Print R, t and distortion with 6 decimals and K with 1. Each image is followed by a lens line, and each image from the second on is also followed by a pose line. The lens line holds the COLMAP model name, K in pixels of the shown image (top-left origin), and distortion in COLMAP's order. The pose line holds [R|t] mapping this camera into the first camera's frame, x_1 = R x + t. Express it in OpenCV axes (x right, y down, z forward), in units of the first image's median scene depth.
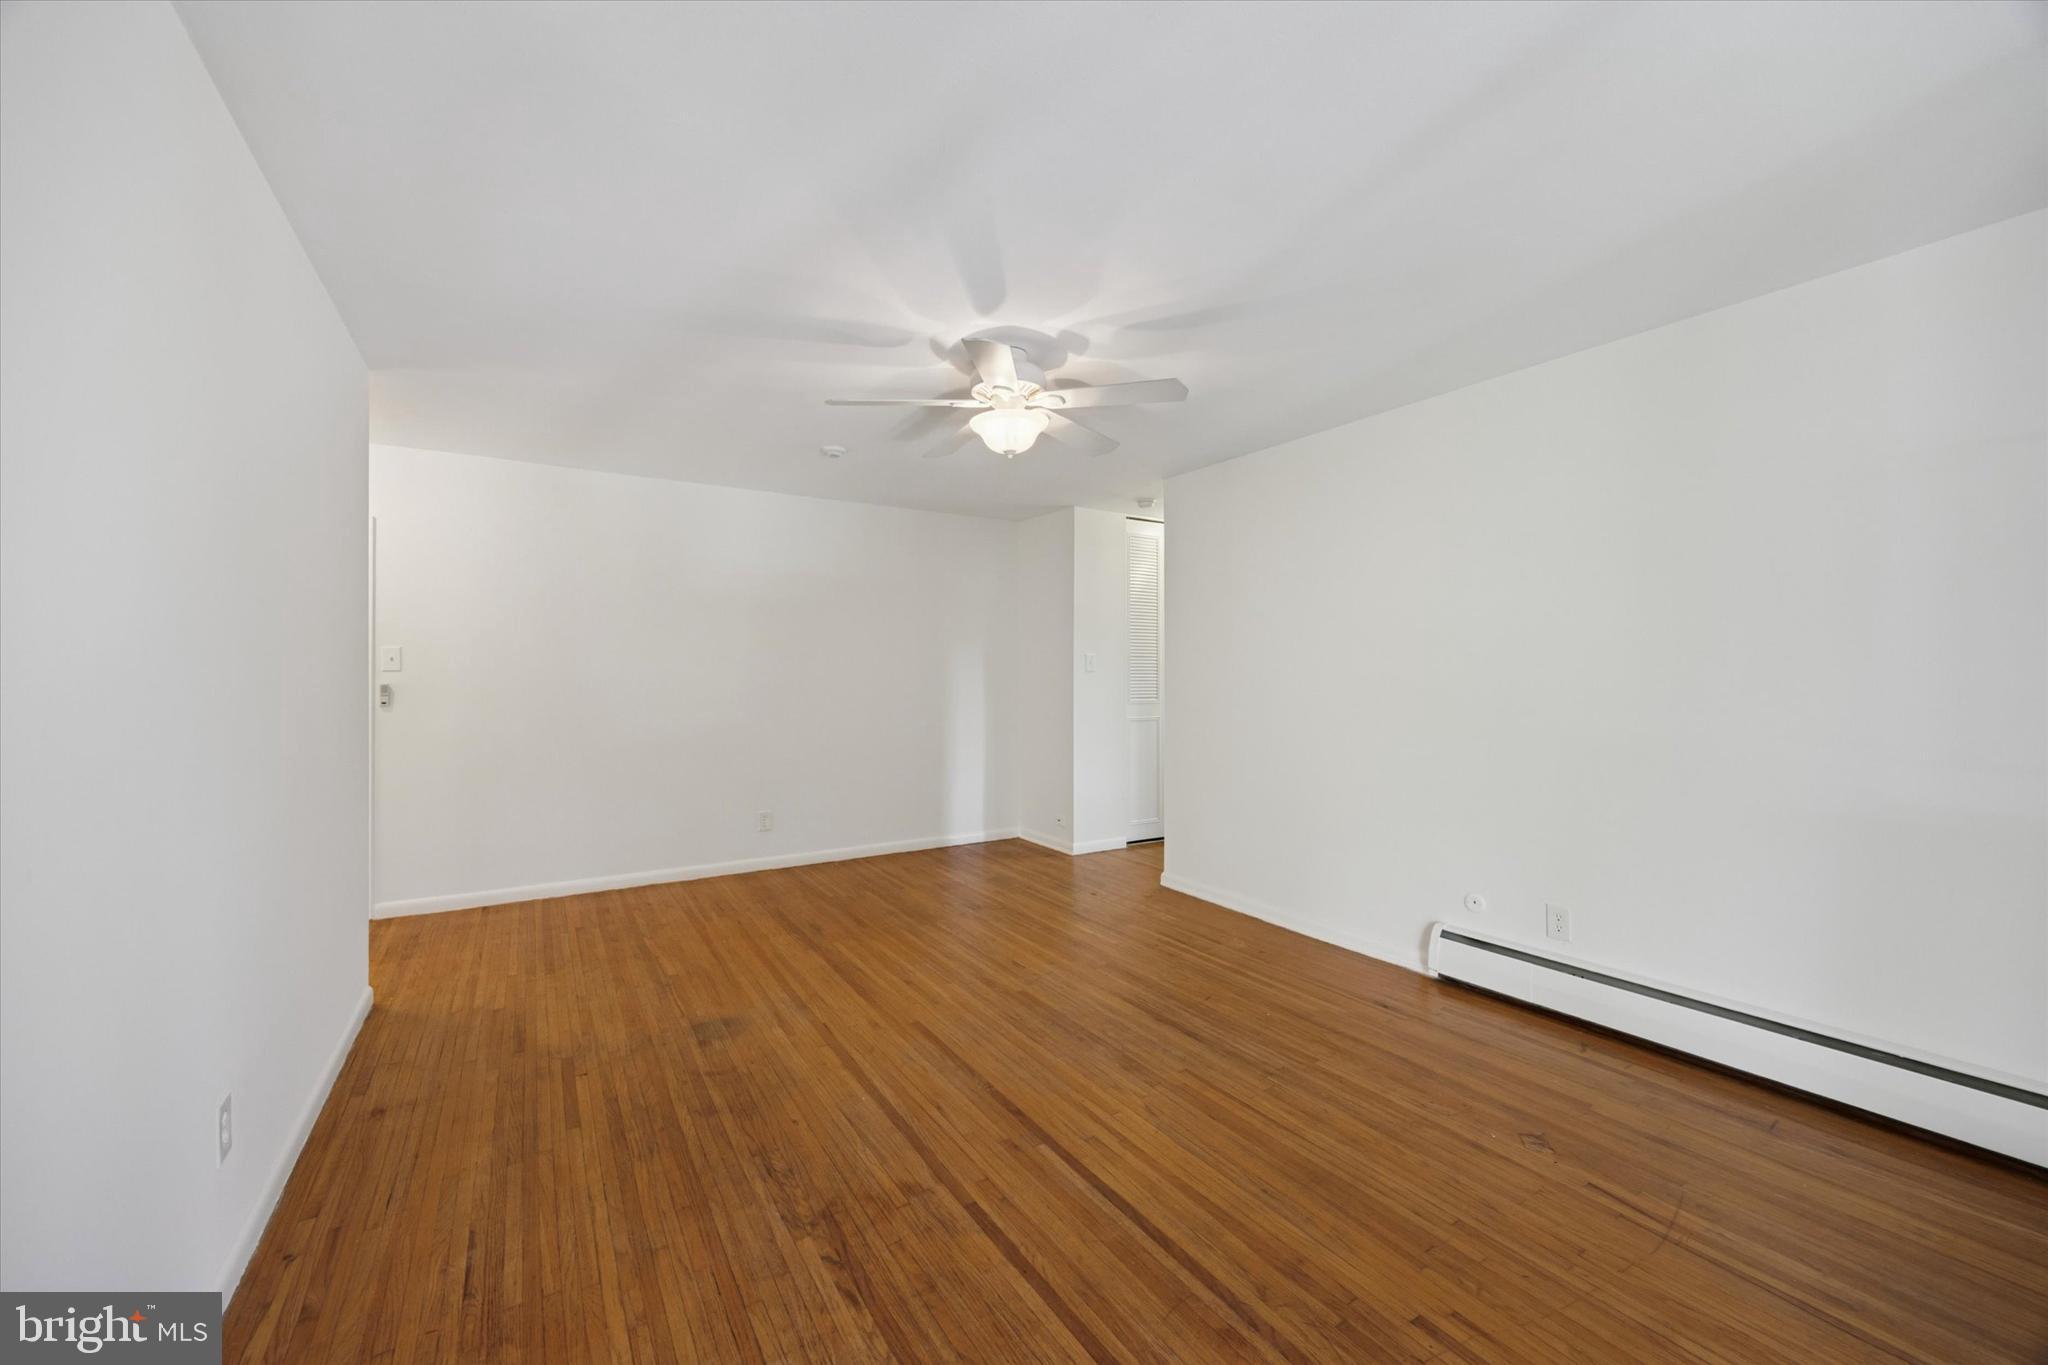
lens RADIAL K [[790.2, 0, 1015.2], [0, 790.2, 674.7], [0, 0, 1]] dist [-0.000772, -0.000258]
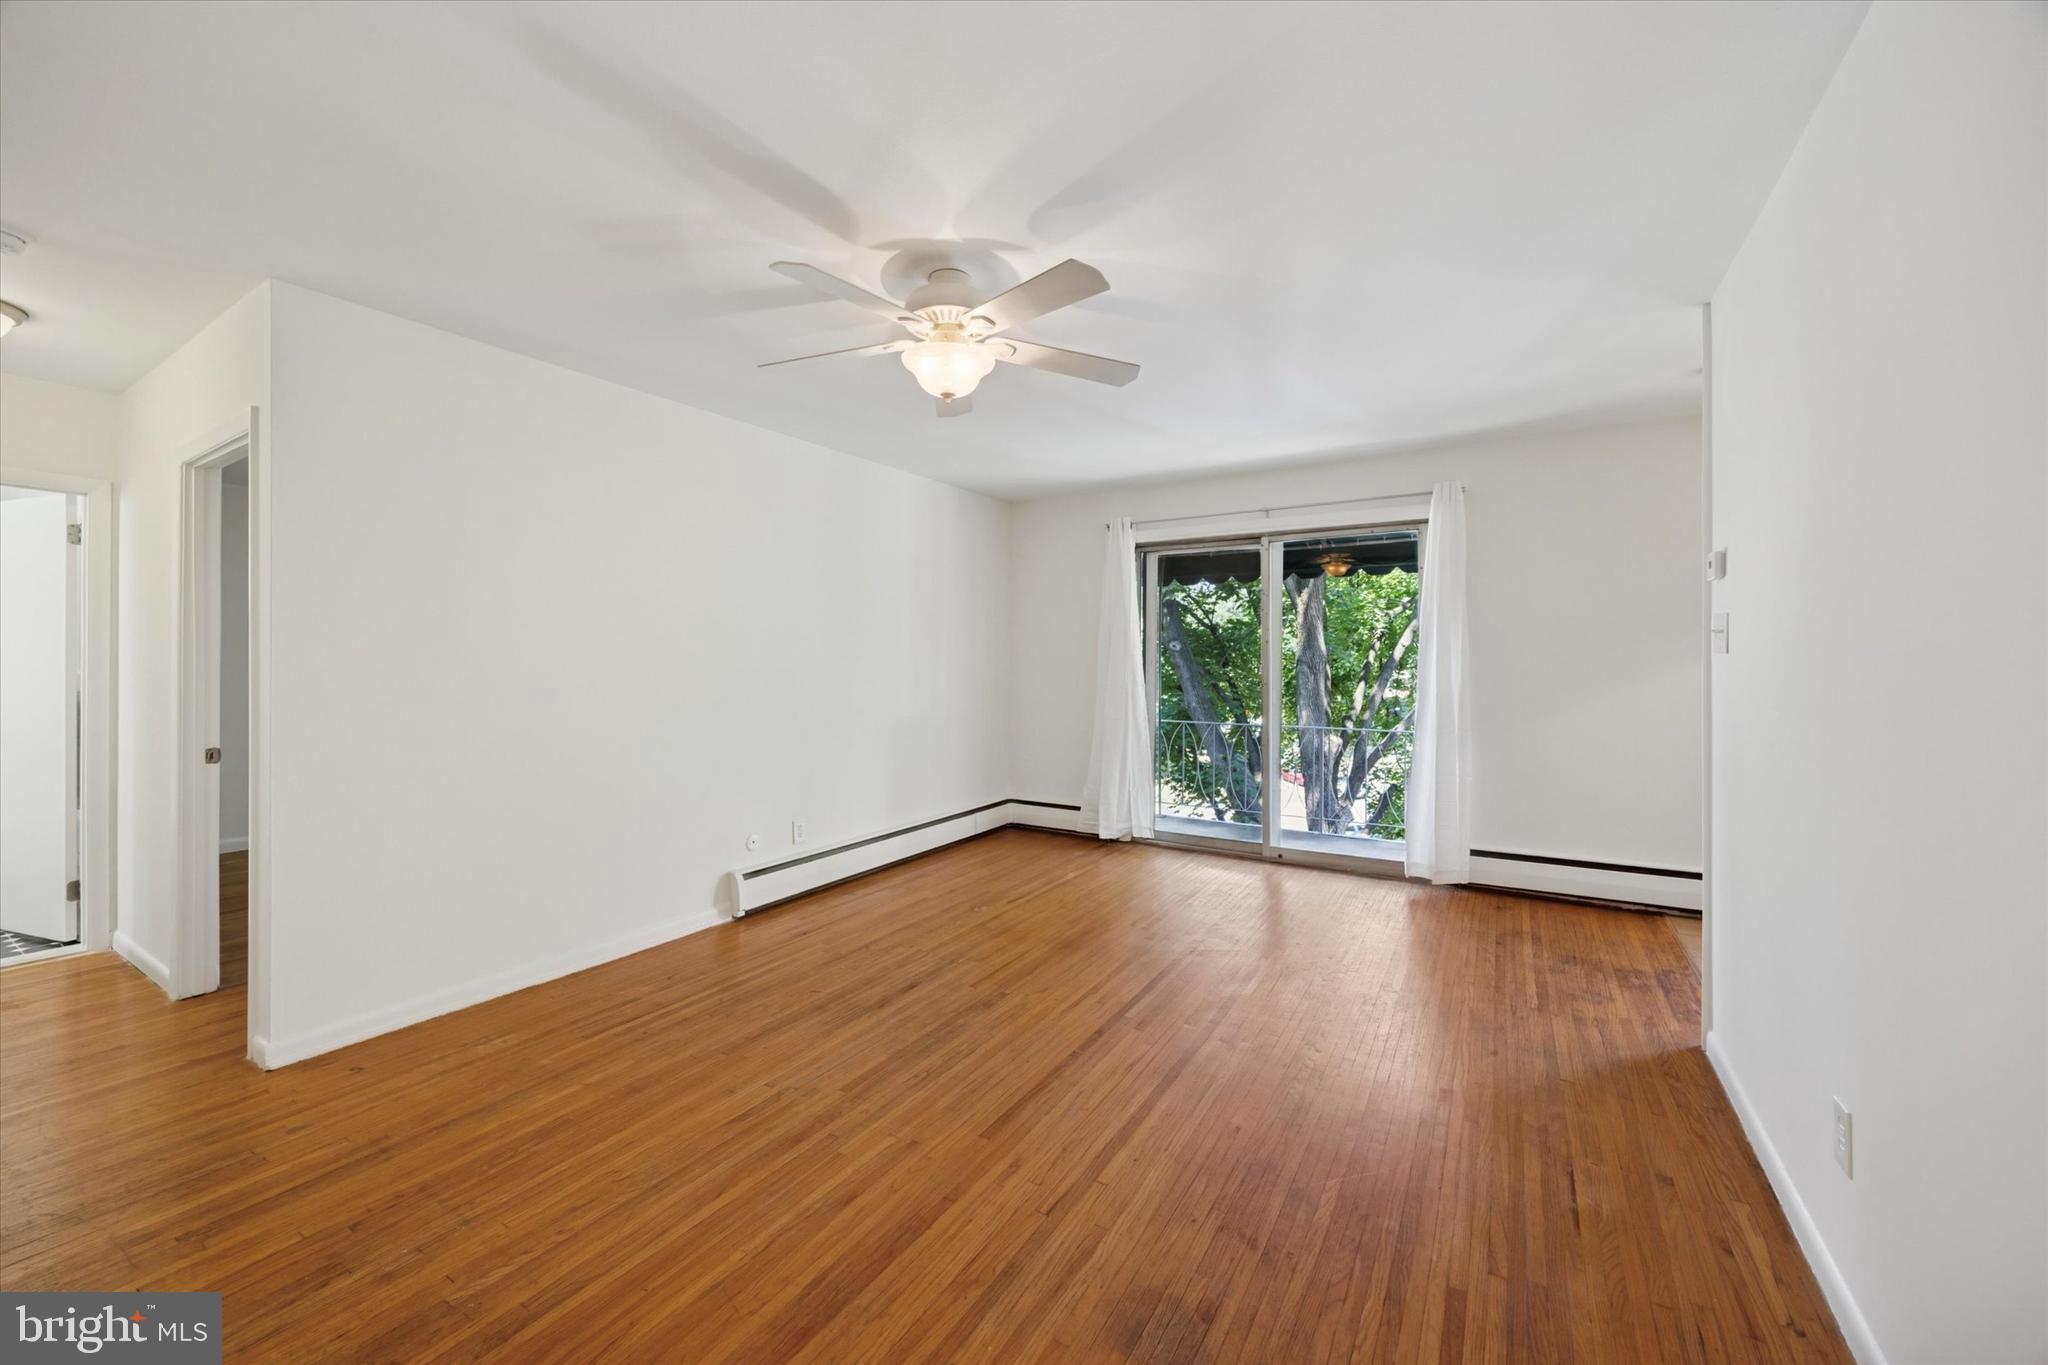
lens RADIAL K [[790.2, 0, 1013.5], [0, 790.2, 665.5], [0, 0, 1]] dist [-0.000772, -0.000258]
pose [[-0.436699, -0.007005, 0.899581, -0.853237], [-0.000293, 0.999971, 0.007644, -0.001091], [-0.899608, 0.003075, -0.436688, 1.393911]]
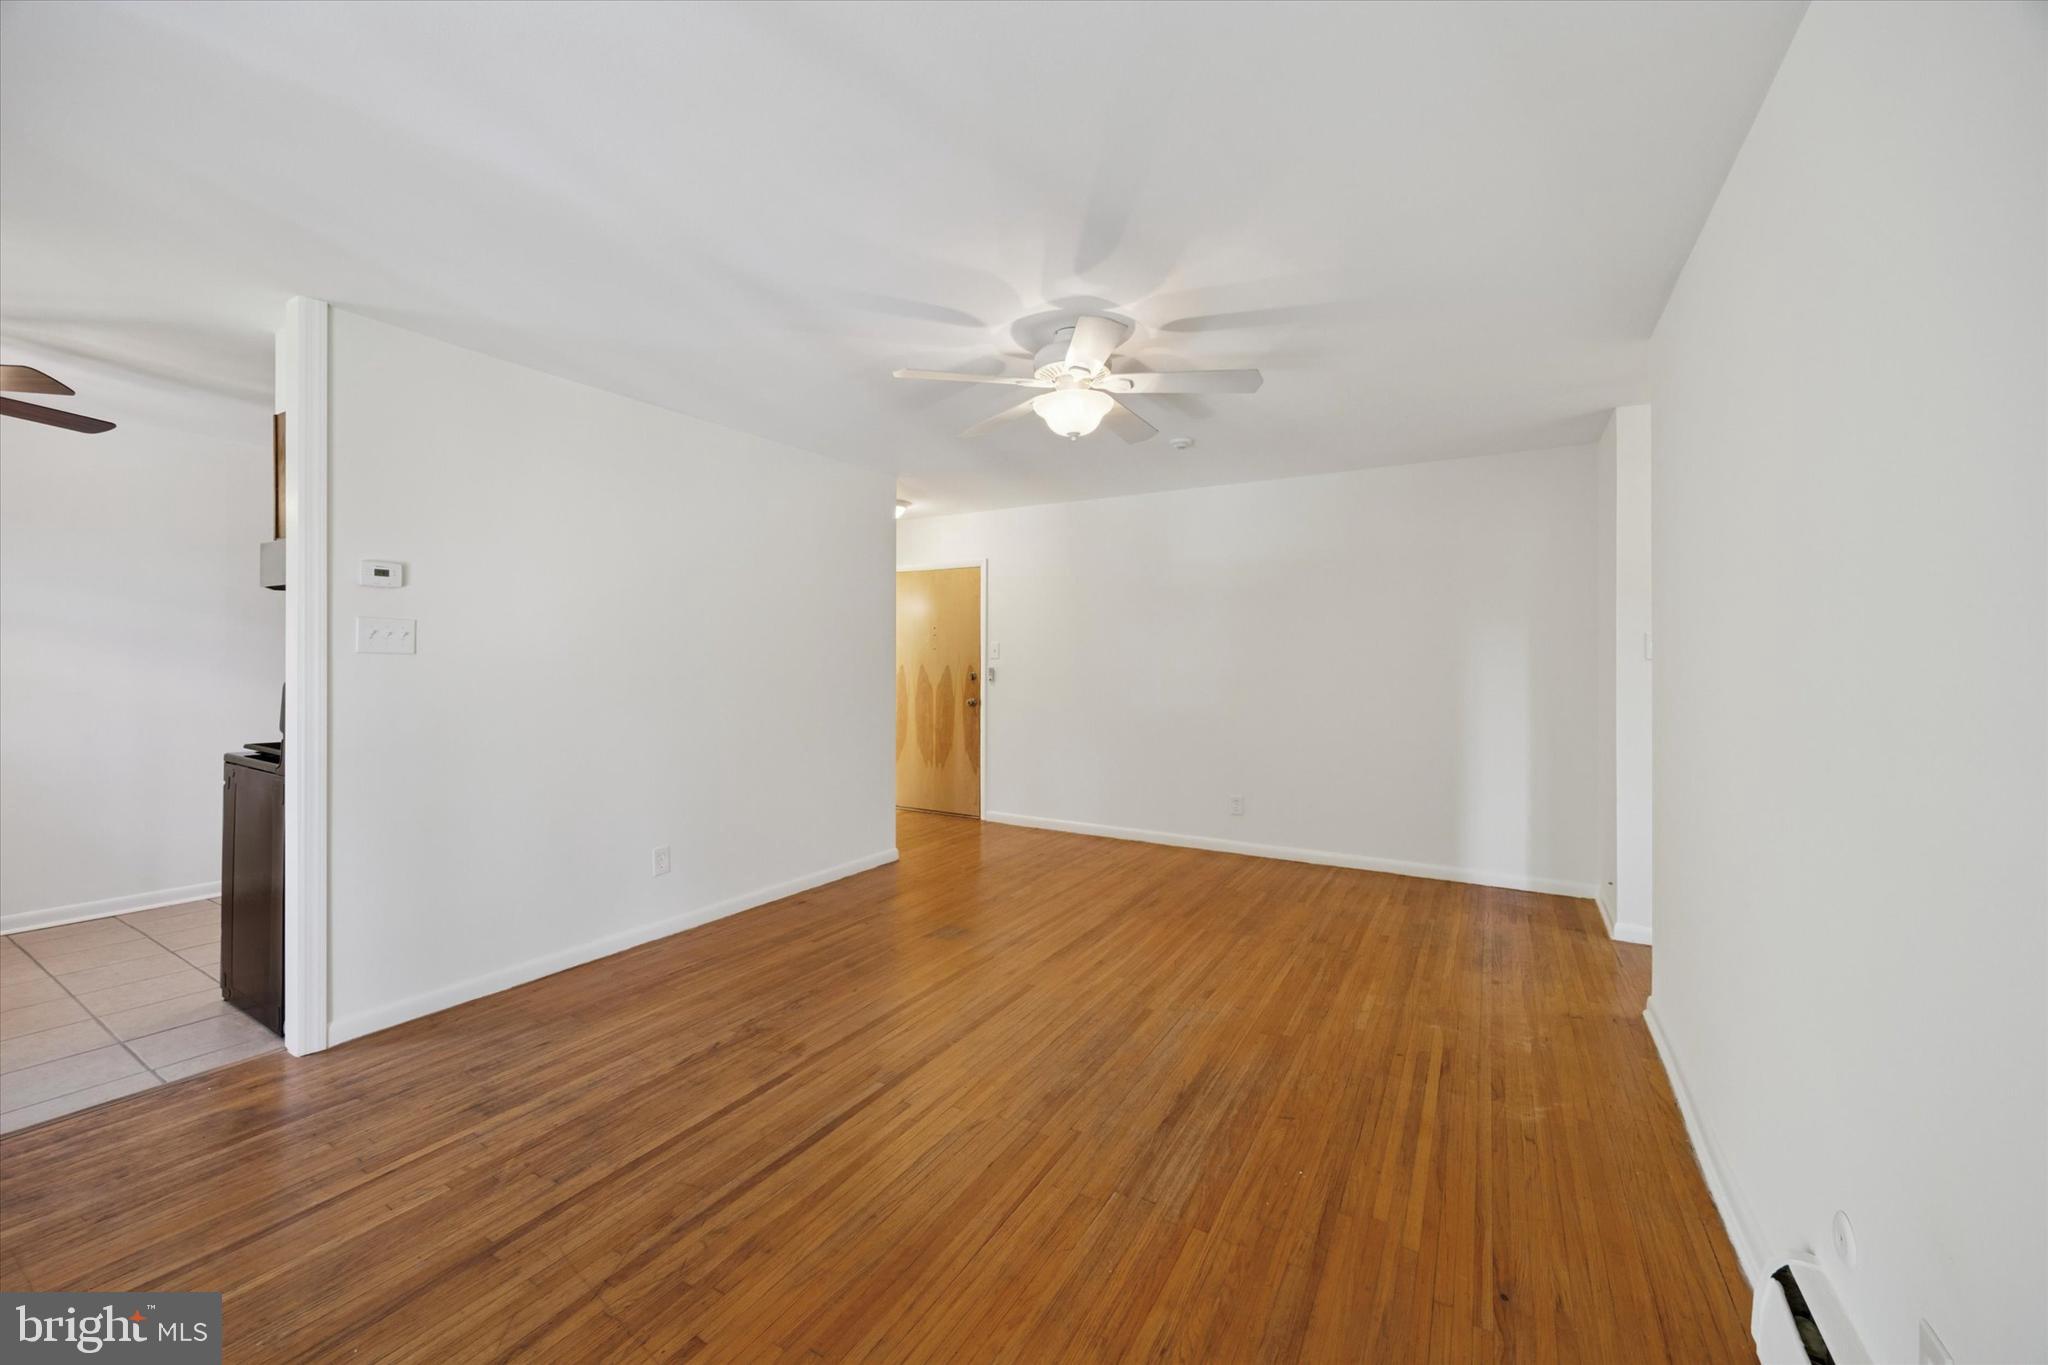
lens RADIAL K [[790.2, 0, 1013.6], [0, 790.2, 663.7], [0, 0, 1]] dist [-0.000772, -0.000258]
pose [[0.453424, 0.006290, -0.891273, 0.885405], [-0.006249, 0.999973, 0.003878, -0.003193], [0.891273, 0.003811, 0.453451, 0.524460]]
